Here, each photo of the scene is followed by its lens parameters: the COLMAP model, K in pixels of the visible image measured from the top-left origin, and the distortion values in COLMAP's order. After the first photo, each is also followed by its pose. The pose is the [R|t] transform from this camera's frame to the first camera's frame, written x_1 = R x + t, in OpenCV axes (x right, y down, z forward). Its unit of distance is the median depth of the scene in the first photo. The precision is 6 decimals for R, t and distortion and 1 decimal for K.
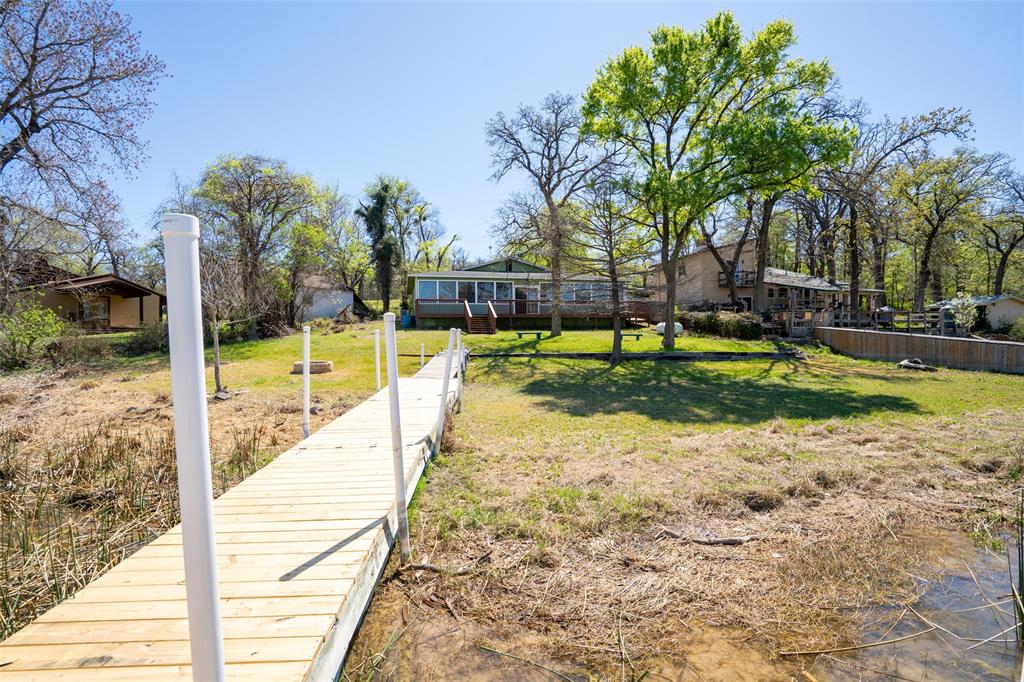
lens RADIAL K [[477.2, 0, 512.0], [0, 477.2, 341.0], [0, 0, 1]] dist [-0.021697, 0.000306]
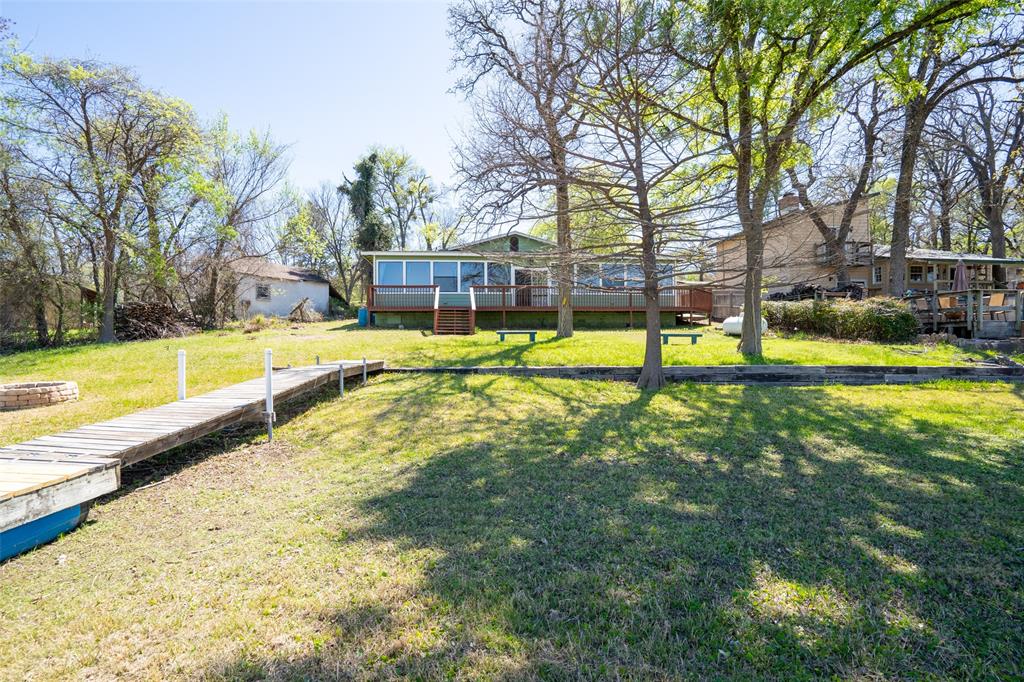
lens RADIAL K [[460.7, 0, 512.0], [0, 460.7, 341.0], [0, 0, 1]] dist [-0.023233, 0.001147]
pose [[0.993246, -0.001974, -0.116007, 0.093345], [0.001298, 0.999982, -0.005902, -0.002617], [0.116017, 0.005712, 0.993231, 0.366181]]
